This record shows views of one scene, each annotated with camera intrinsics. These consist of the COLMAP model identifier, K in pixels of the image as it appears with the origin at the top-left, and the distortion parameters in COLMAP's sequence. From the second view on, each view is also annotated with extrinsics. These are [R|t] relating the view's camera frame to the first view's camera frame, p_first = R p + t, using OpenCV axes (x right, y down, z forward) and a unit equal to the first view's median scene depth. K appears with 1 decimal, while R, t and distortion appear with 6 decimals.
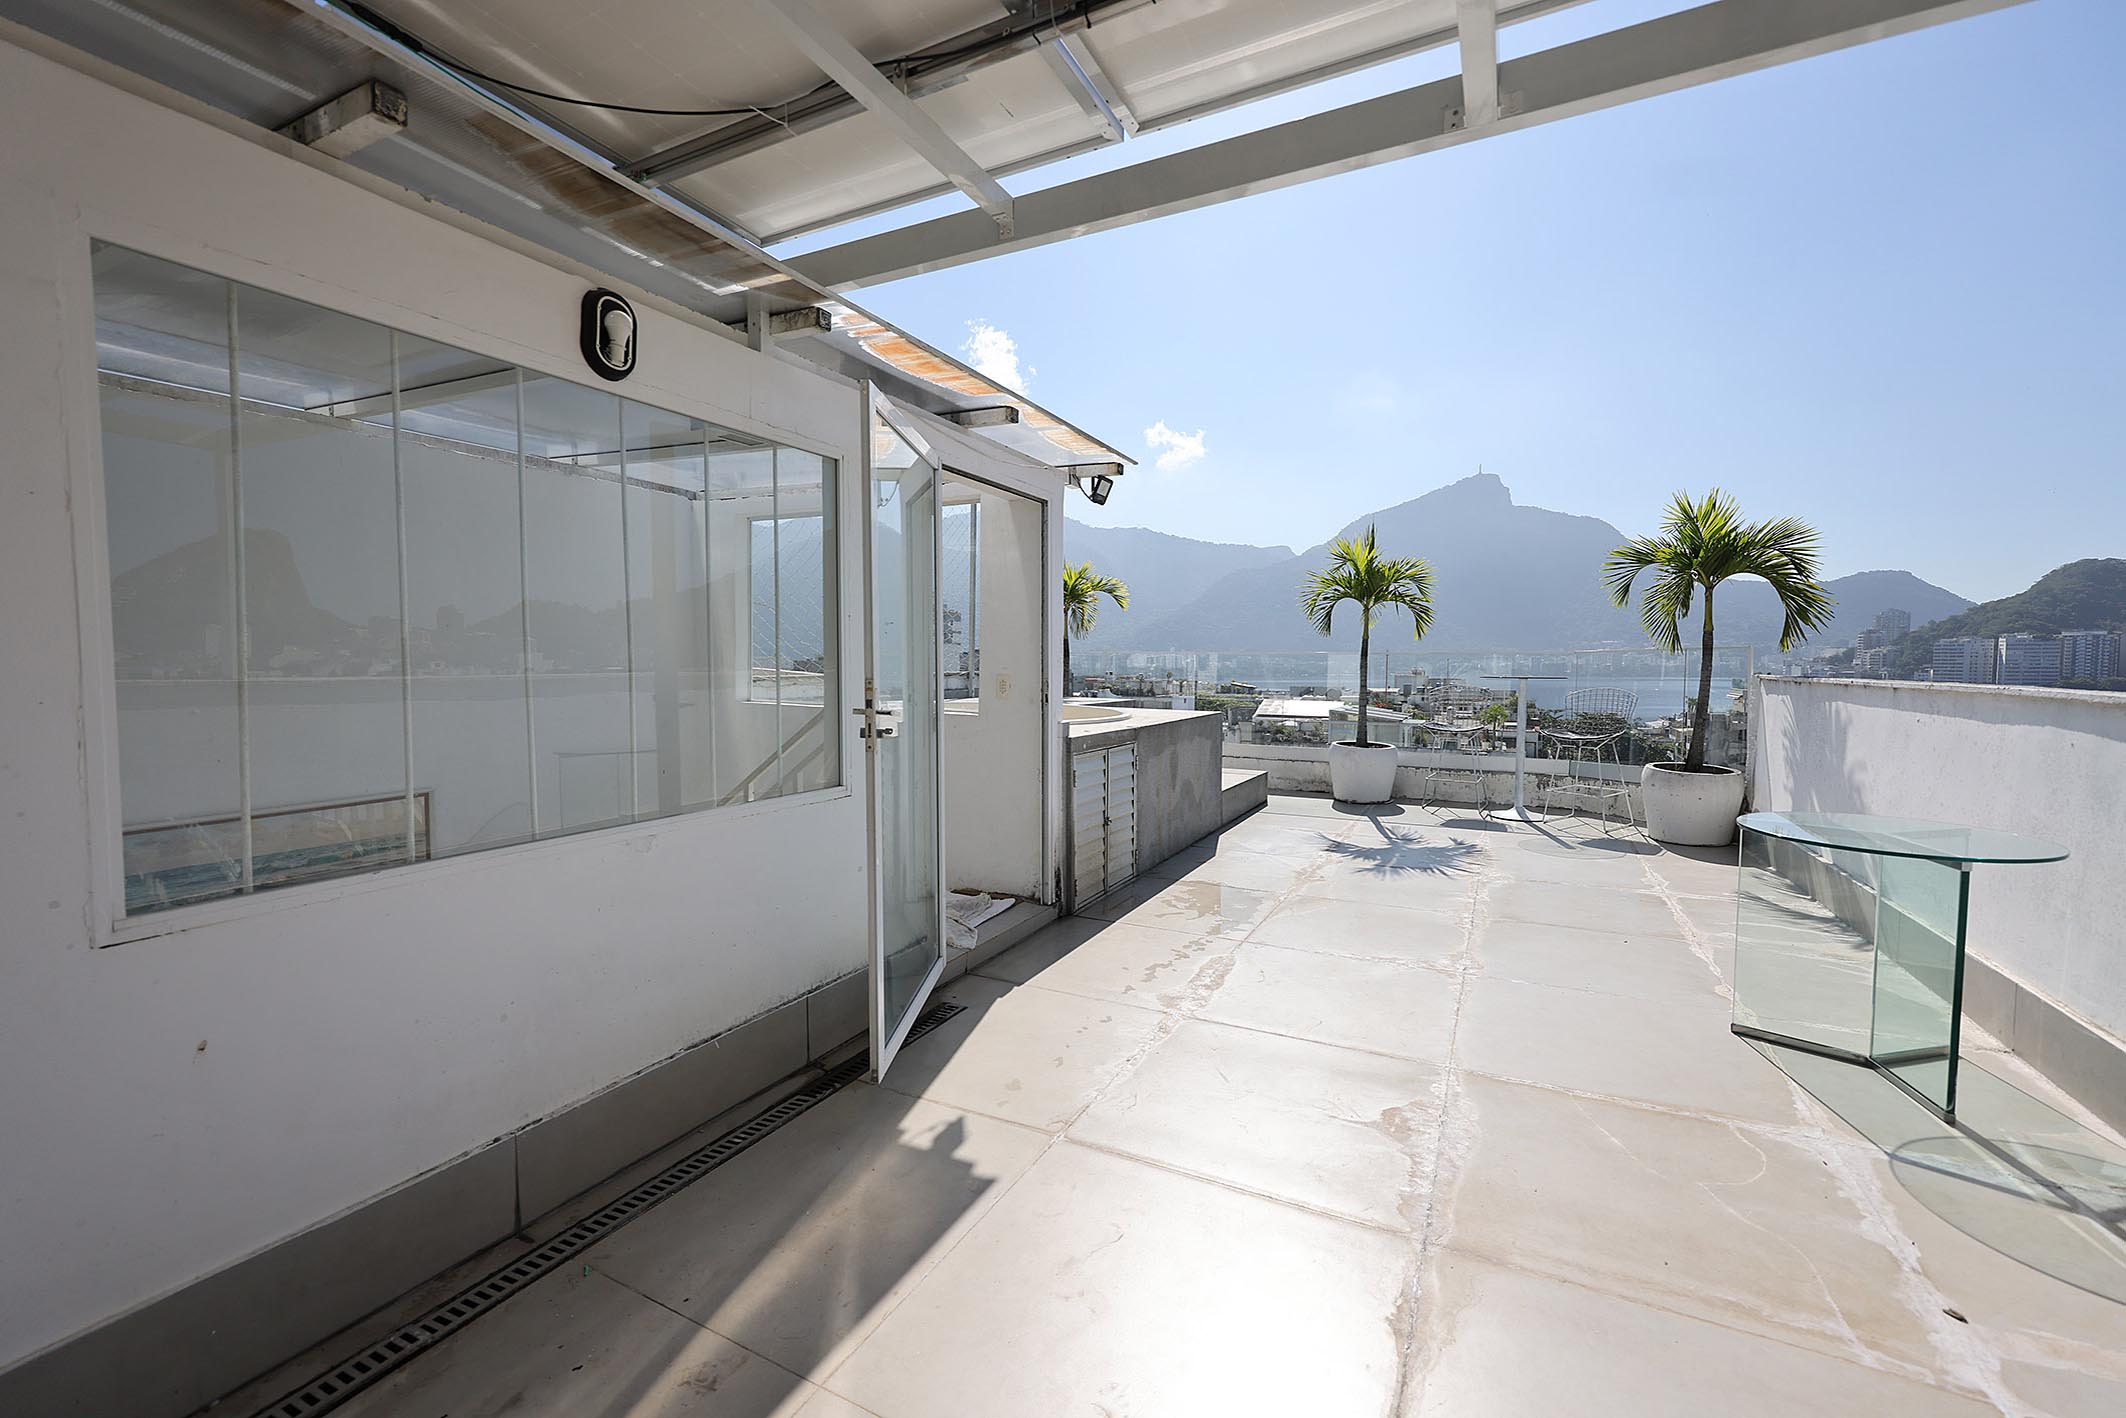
lens RADIAL K [[859.5, 0, 1052.7], [0, 859.5, 701.6], [0, 0, 1]] dist [0.000101, -0.000838]
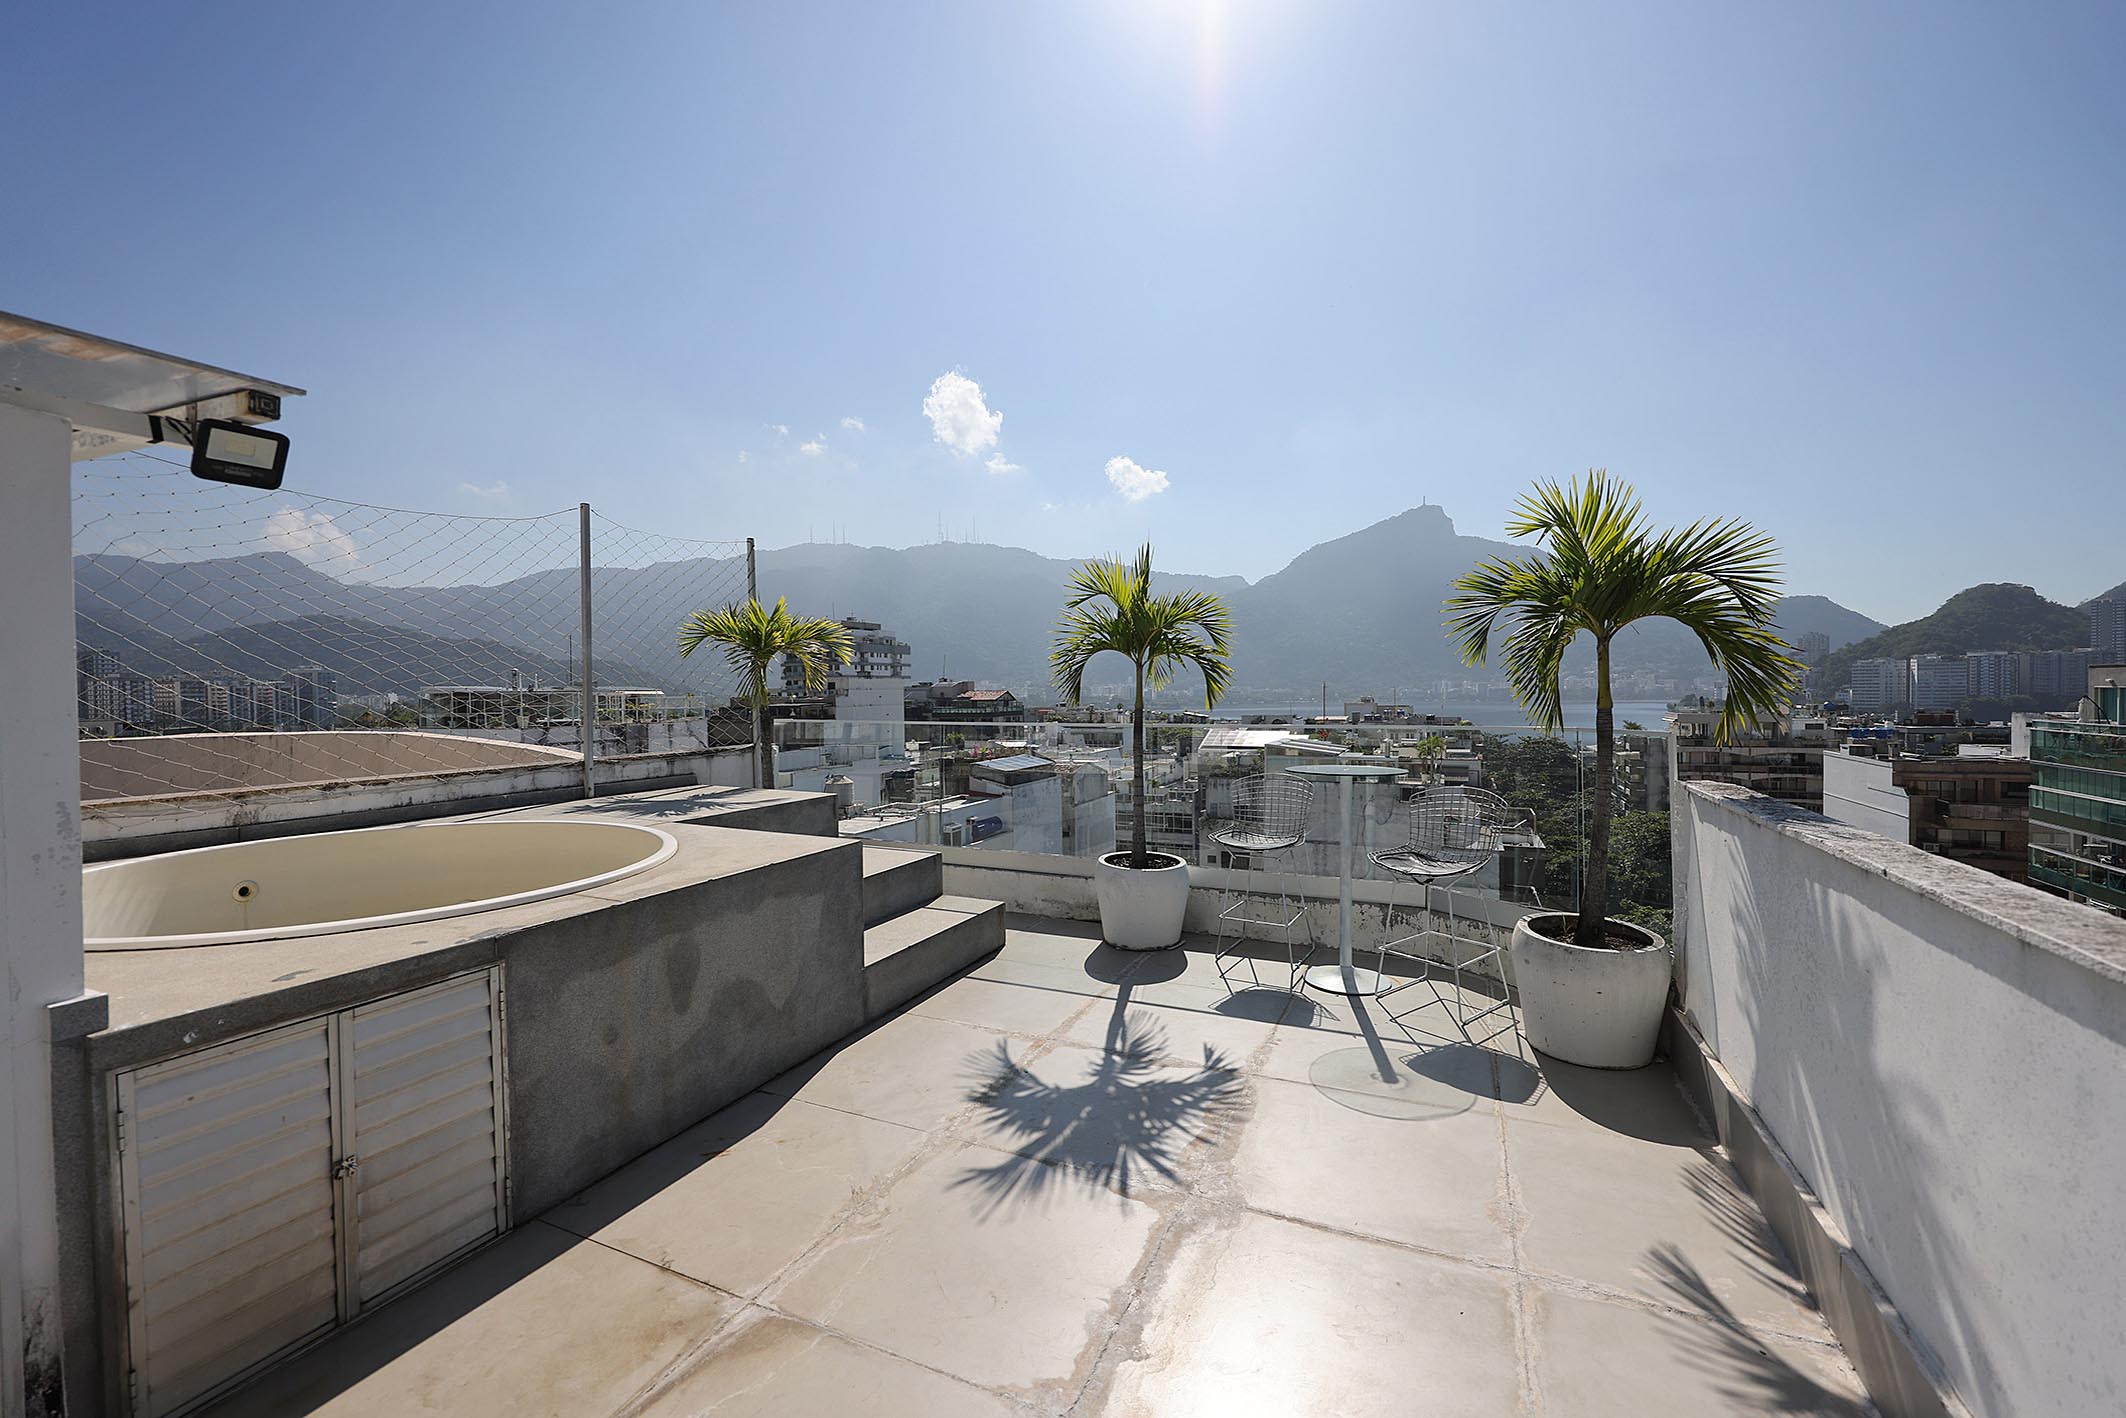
lens RADIAL K [[859.5, 0, 1051.8], [0, 859.5, 705.7], [0, 0, 1]] dist [0.000101, -0.000838]
pose [[0.998783, -0.013508, 0.047426, 0.345557], [0.014965, 0.999423, -0.030506, -0.072710], [-0.046986, 0.031178, 0.998409, 0.413336]]
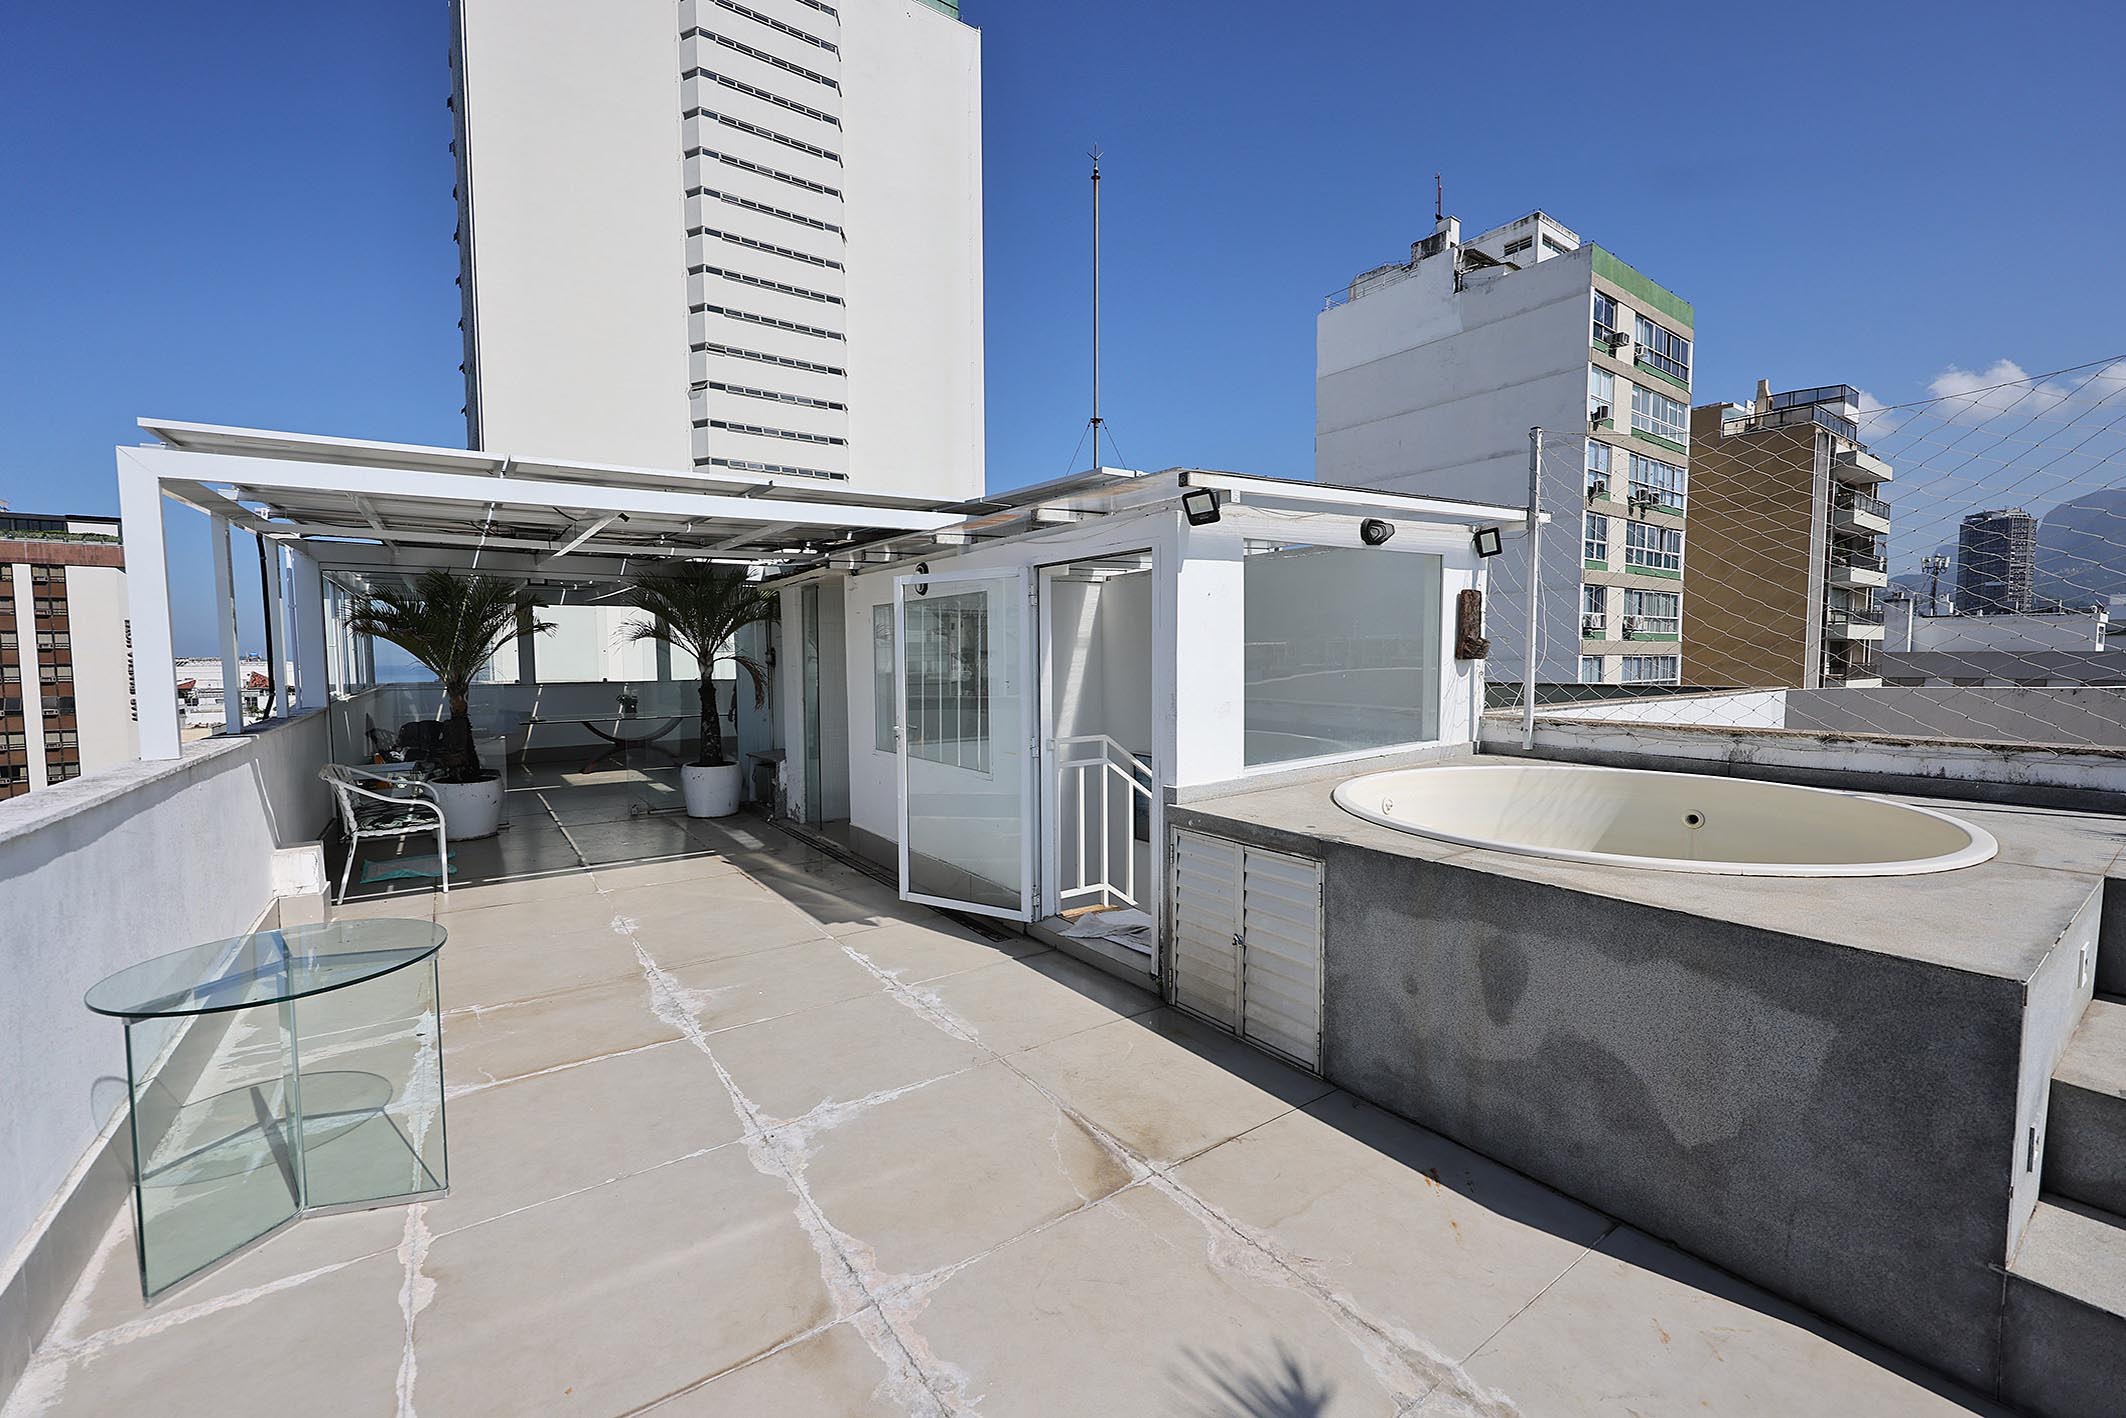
lens RADIAL K [[859.5, 0, 1058.6], [0, 859.5, 704.0], [0, 0, 1]] dist [0.000101, -0.000838]
pose [[-0.449212, 0.054527, -0.891760, 0.636276], [-0.034685, 0.996319, 0.078392, -0.094335], [0.892752, 0.066145, -0.445667, 0.958308]]
